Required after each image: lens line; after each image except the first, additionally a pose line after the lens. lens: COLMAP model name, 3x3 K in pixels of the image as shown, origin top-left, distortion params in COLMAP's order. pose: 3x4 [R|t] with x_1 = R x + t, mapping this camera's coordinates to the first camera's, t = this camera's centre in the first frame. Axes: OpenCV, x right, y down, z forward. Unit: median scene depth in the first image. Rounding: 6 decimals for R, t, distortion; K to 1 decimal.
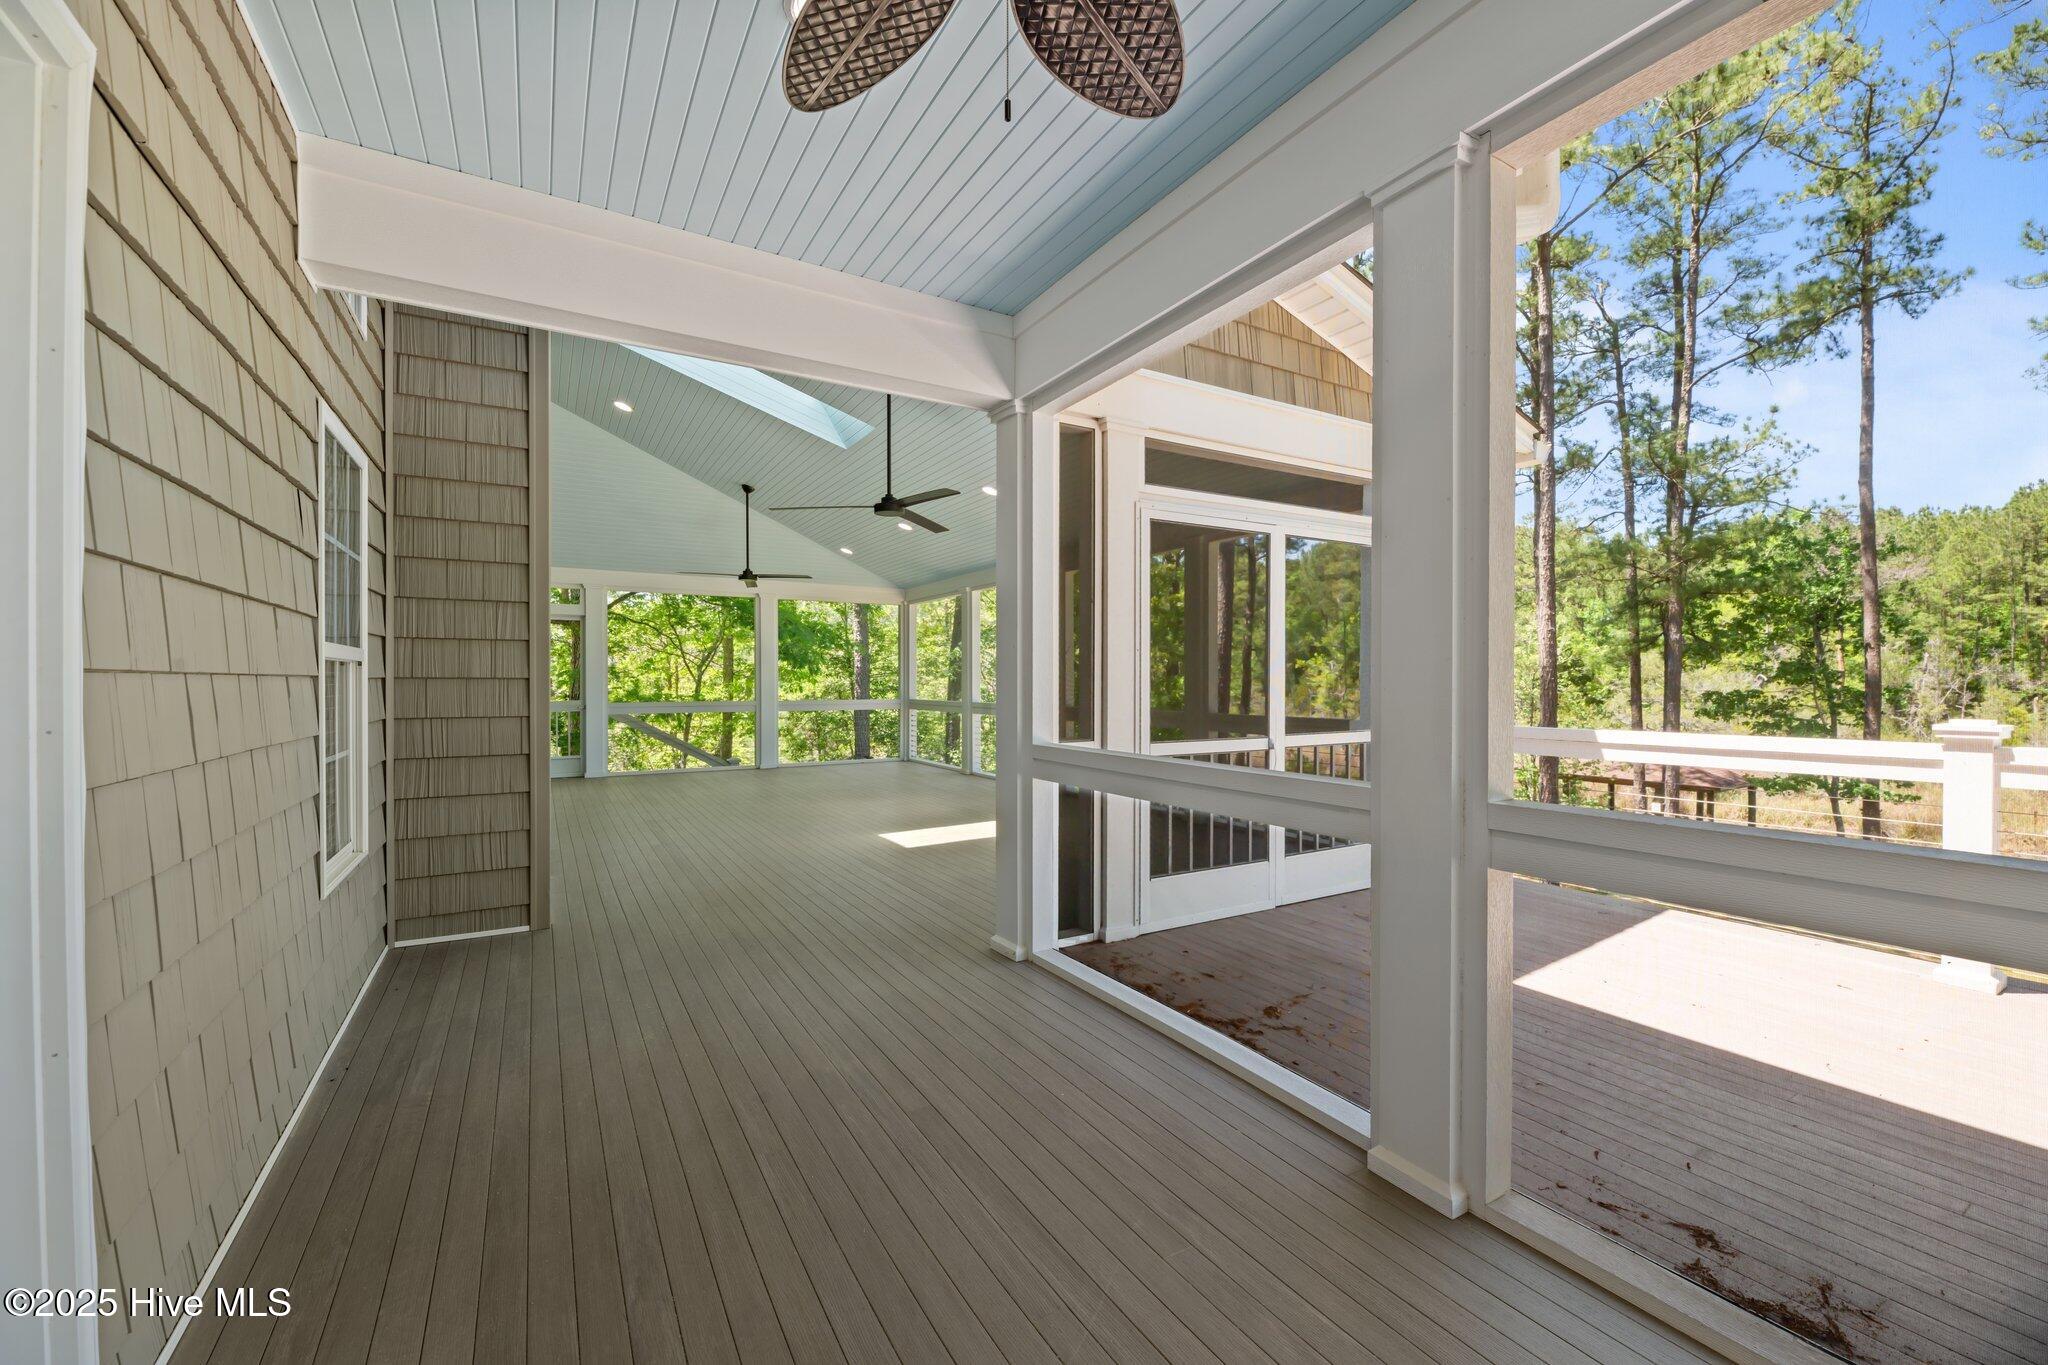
lens RADIAL K [[832.8, 0, 1025.5], [0, 832.8, 678.6], [0, 0, 1]] dist [0.001017, -0.000423]
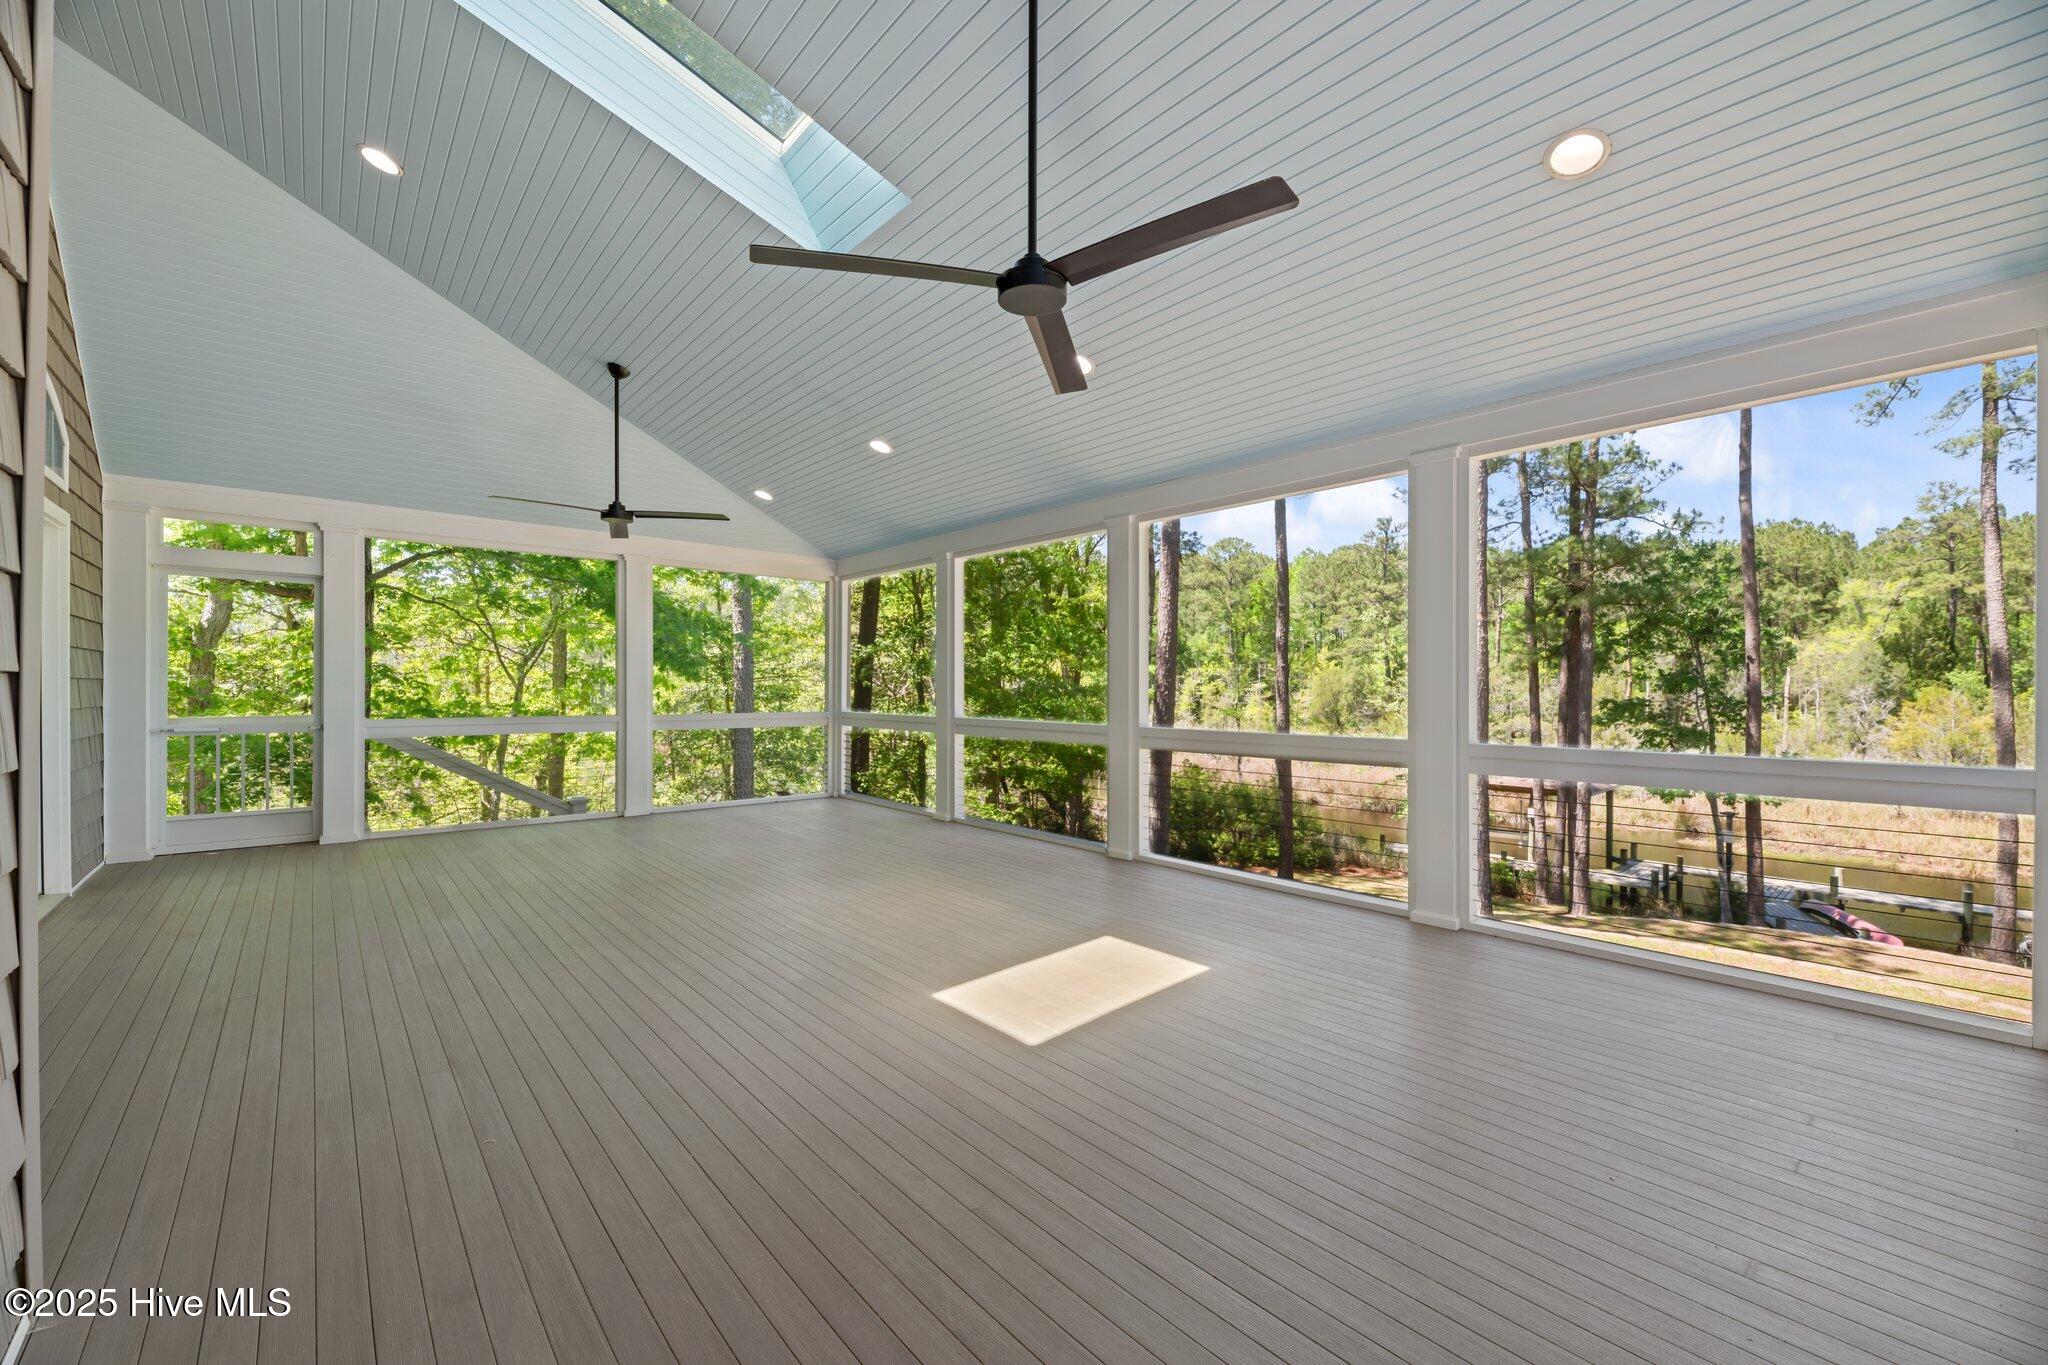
lens RADIAL K [[832.8, 0, 1022.8], [0, 832.8, 689.9], [0, 0, 1]] dist [0.001017, -0.000423]
pose [[0.984787, 0.003554, 0.173729, -0.072615], [-0.004464, 0.999978, 0.004850, 0.001198], [-0.173708, -0.005552, 0.984781, 0.171216]]
